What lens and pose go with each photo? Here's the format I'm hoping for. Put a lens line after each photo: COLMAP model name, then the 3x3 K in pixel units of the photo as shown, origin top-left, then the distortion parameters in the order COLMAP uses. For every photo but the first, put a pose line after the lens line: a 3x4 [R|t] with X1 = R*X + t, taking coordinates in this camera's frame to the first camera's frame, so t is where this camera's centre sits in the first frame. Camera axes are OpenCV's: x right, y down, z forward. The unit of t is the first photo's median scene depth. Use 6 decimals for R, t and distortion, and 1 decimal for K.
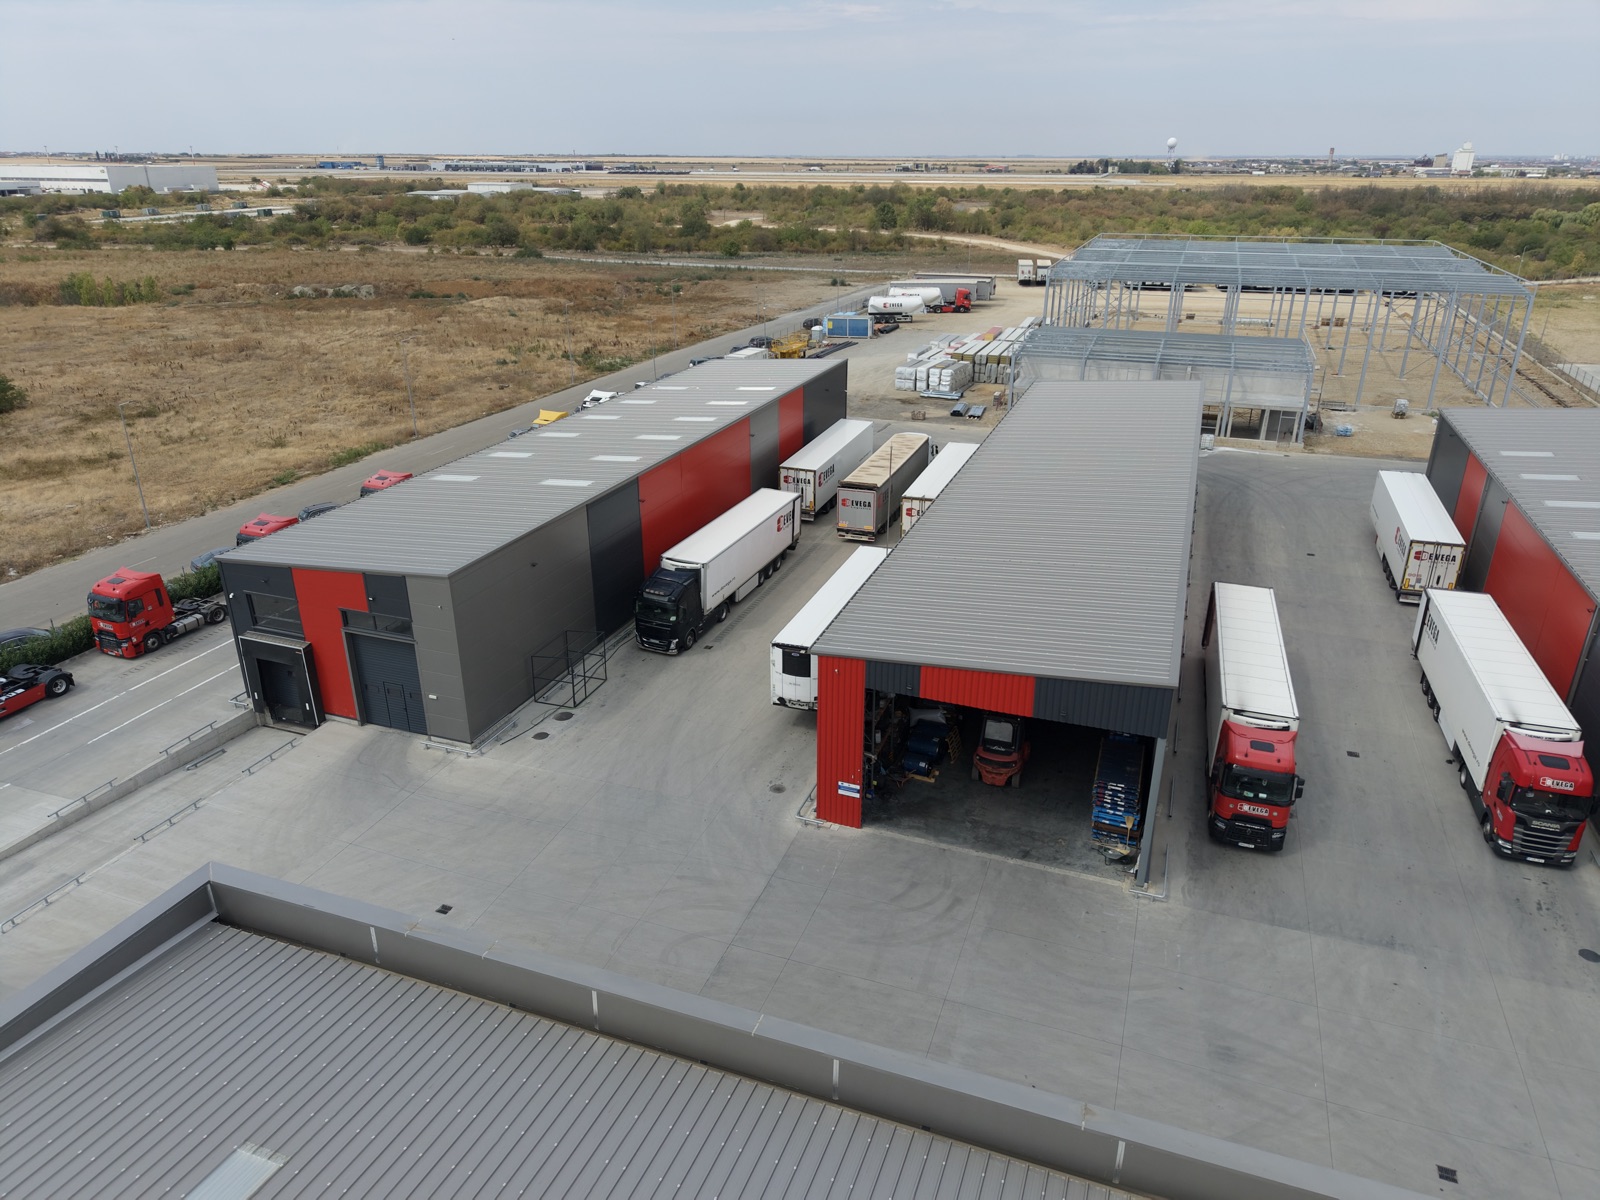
lens RADIAL K [[1070.1, 0, 800.0], [0, 1070.1, 600.0], [0, 0, 1]] dist [0.029864, -0.030184]
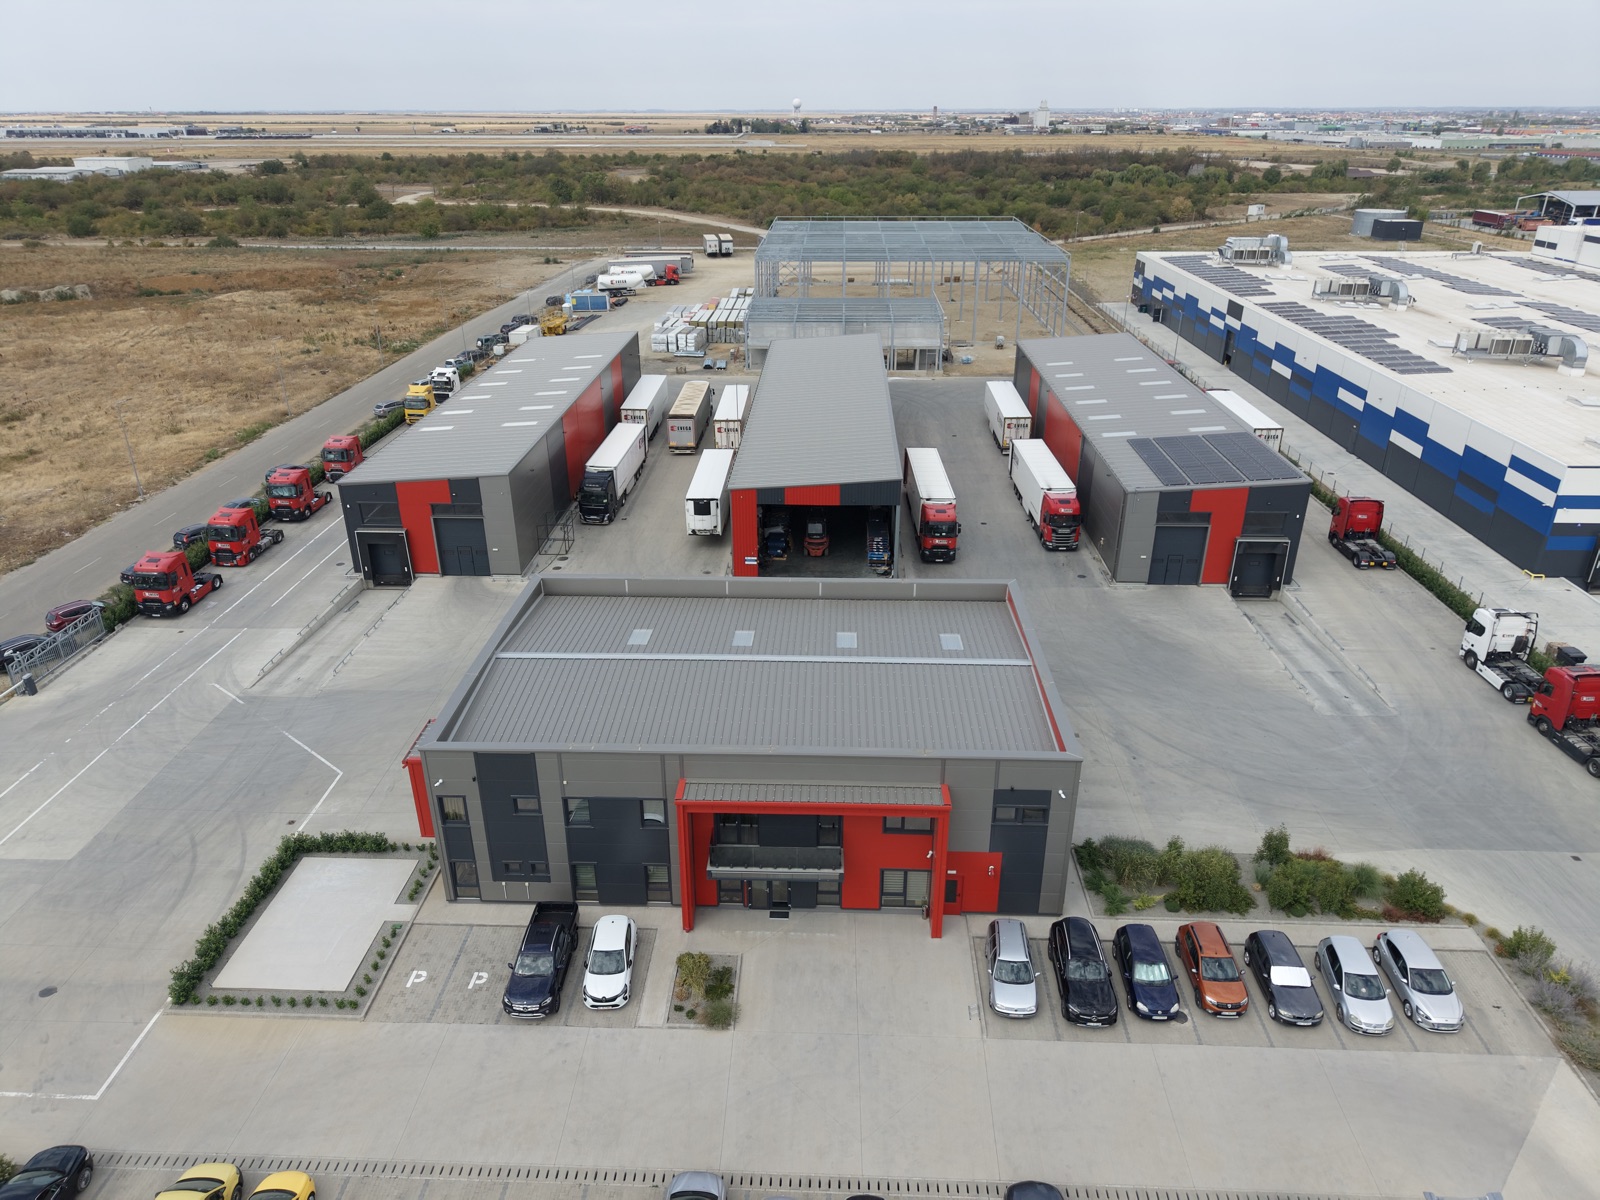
lens RADIAL K [[1070.1, 0, 800.0], [0, 1070.1, 600.0], [0, 0, 1]] dist [0.029864, -0.030184]
pose [[0.951165, -0.133010, 0.278556, -0.242911], [0.122904, 0.990975, 0.053517, 0.091768], [-0.283160, -0.016668, 0.958928, -0.515325]]
